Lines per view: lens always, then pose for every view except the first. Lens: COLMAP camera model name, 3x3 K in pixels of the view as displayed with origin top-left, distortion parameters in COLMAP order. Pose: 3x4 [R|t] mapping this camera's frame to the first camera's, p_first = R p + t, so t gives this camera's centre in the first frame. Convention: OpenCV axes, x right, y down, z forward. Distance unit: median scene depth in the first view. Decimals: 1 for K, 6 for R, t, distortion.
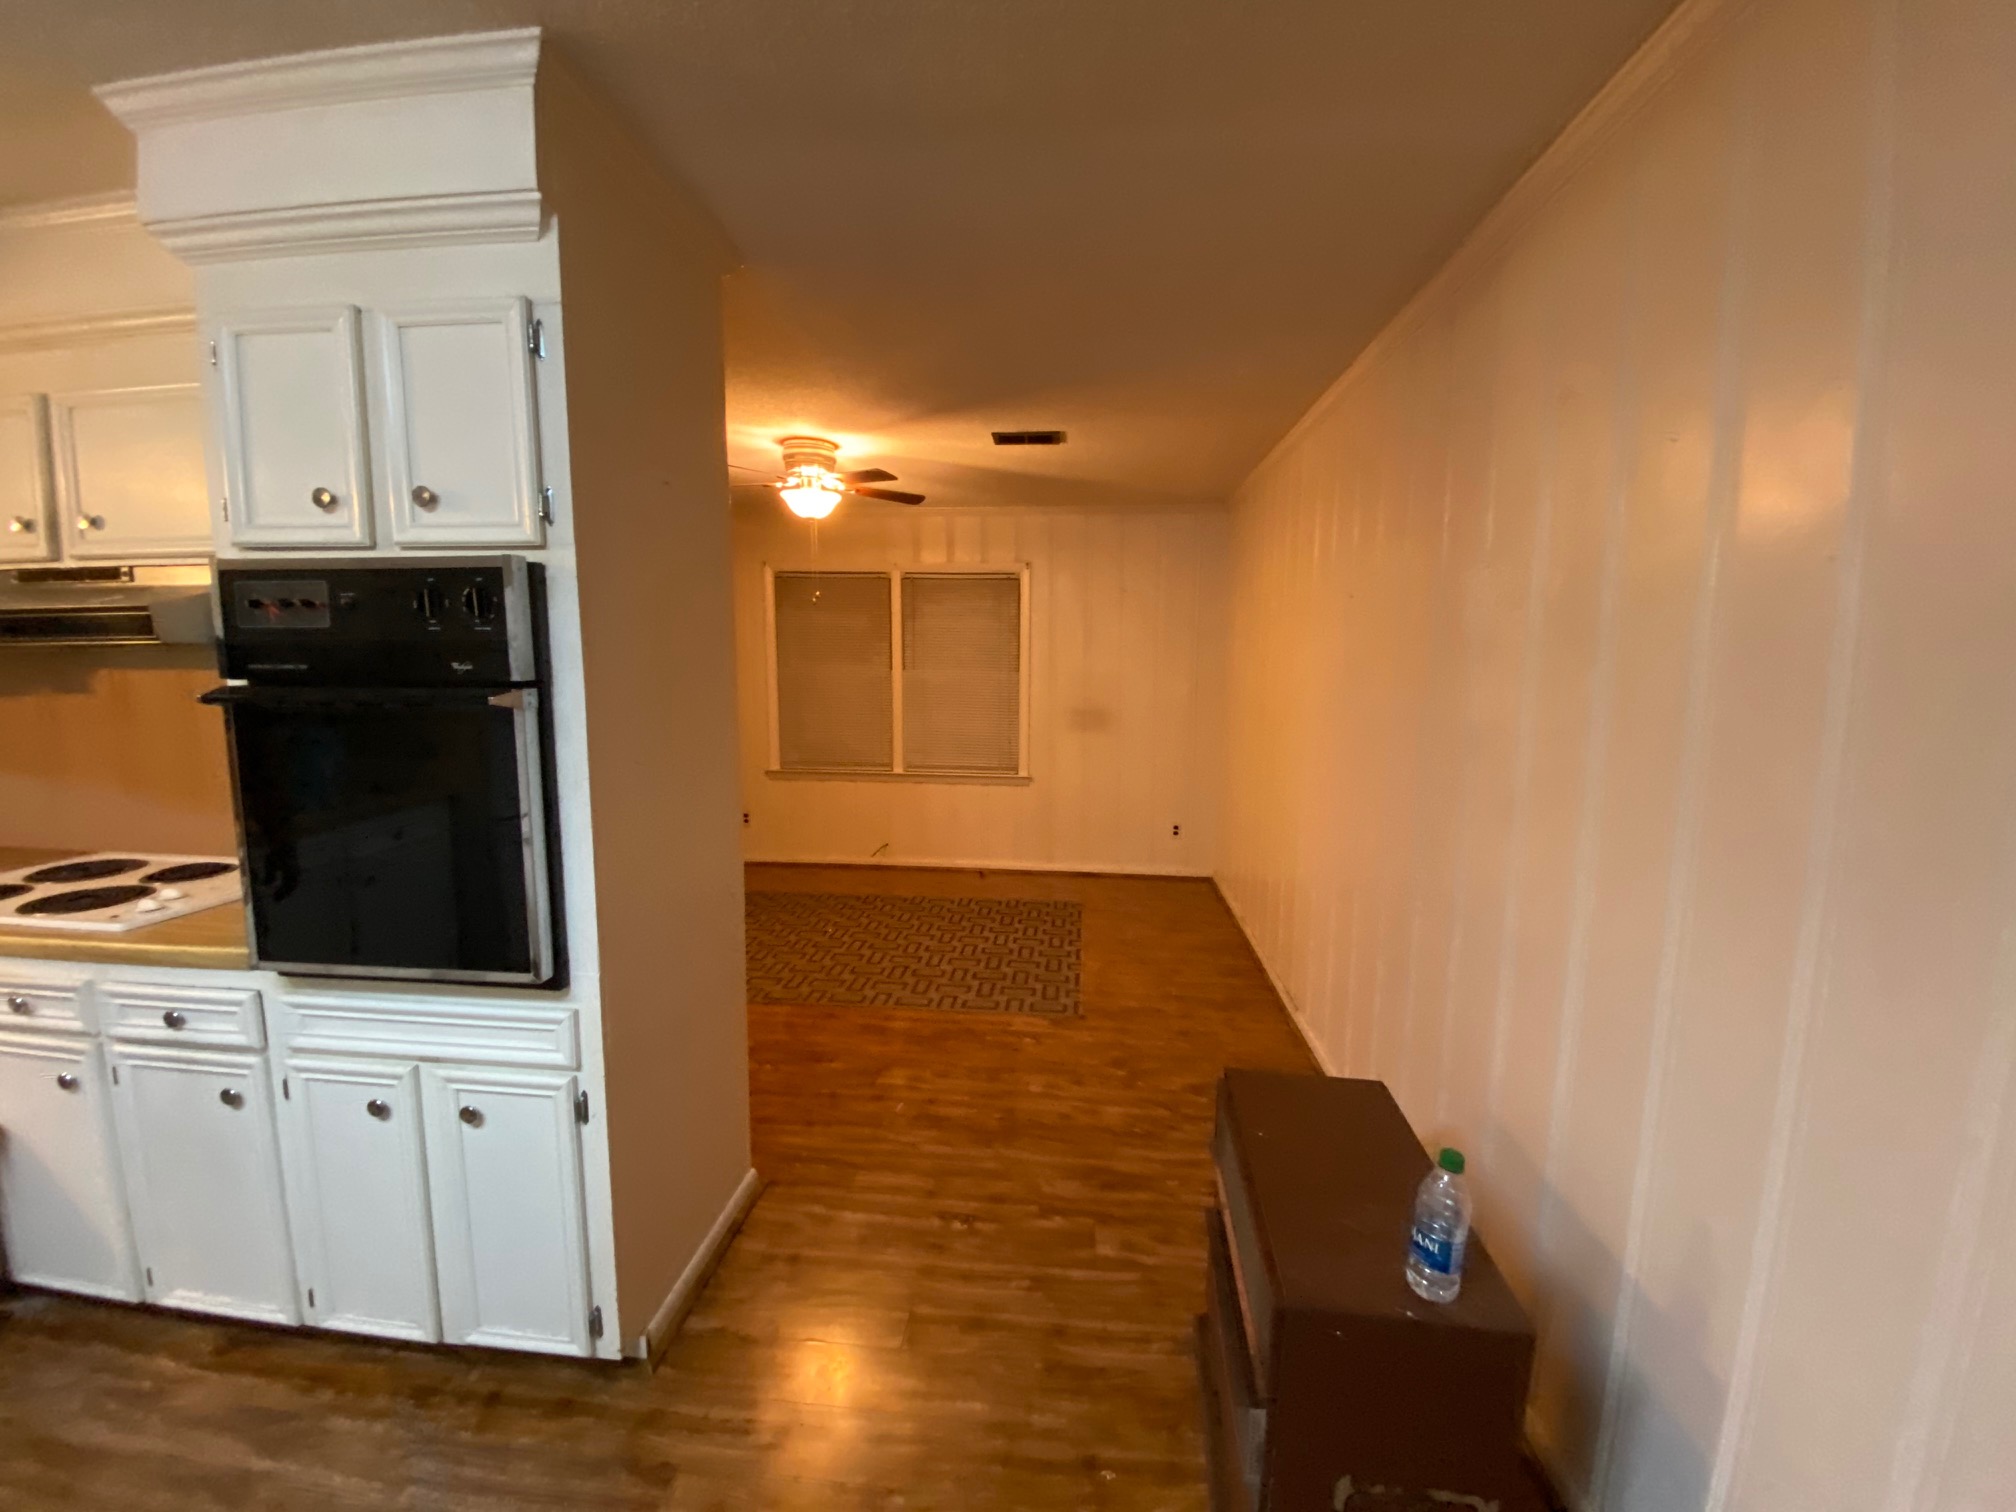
lens RADIAL K [[808.5, 0, 1007.7], [0, 808.5, 744.9], [0, 0, 1]] dist [0.020339, -0.019400]
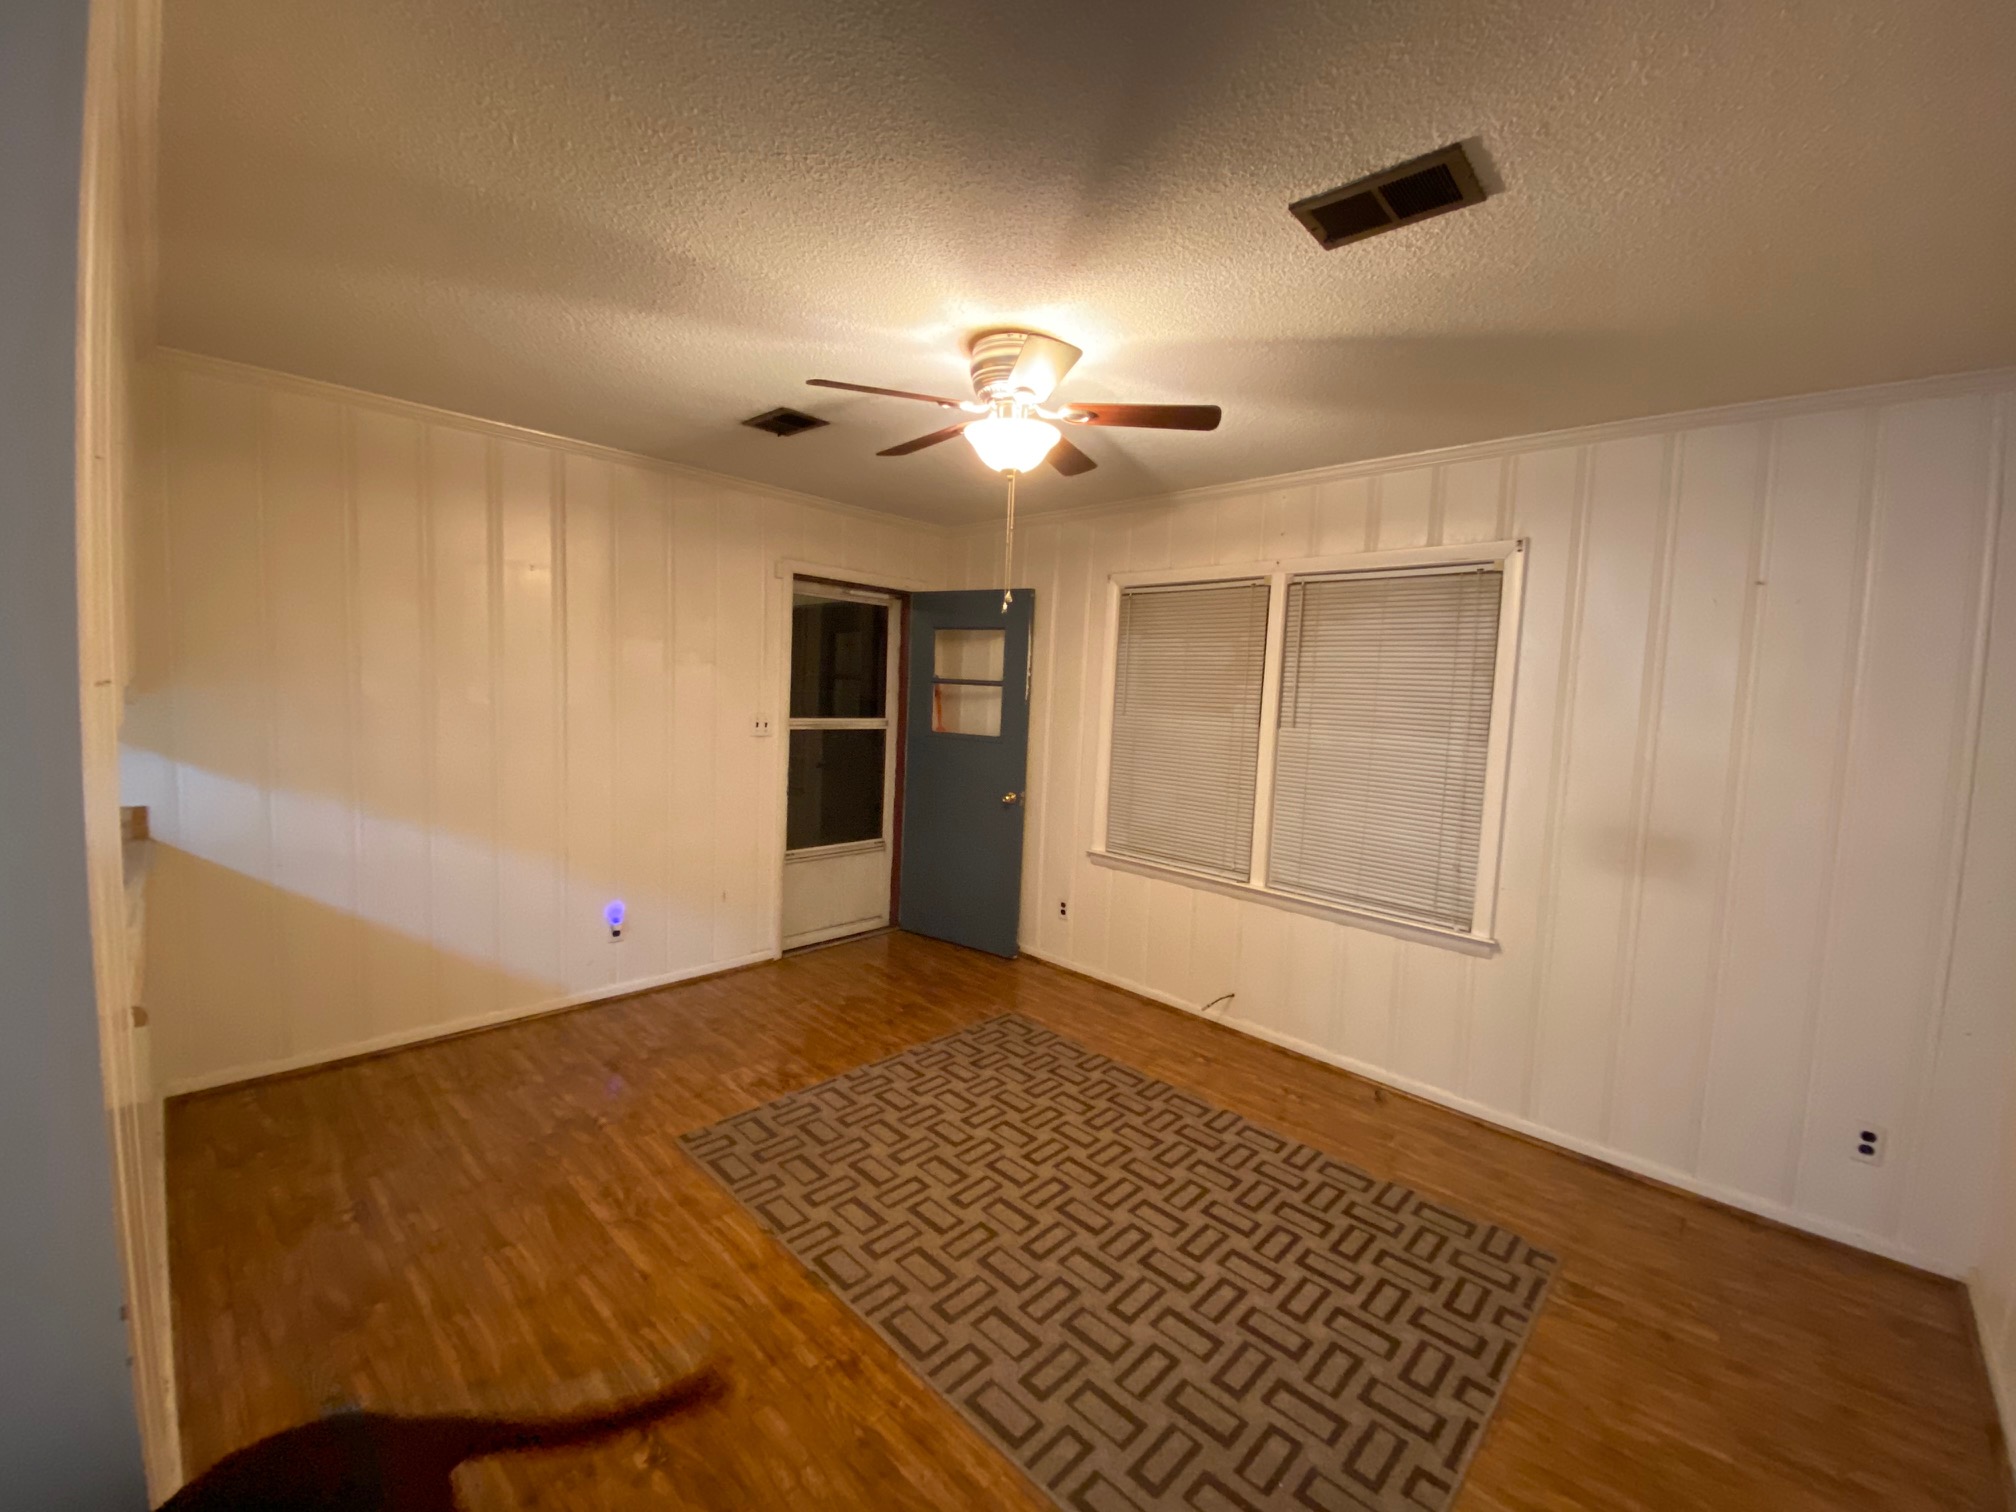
lens RADIAL K [[808.5, 0, 1007.7], [0, 808.5, 744.9], [0, 0, 1]] dist [0.020339, -0.019400]
pose [[0.782120, 0.072783, -0.618862, 0.100094], [-0.108620, 0.993874, -0.020387, -0.044236], [0.613587, 0.083166, 0.785235, 0.378262]]
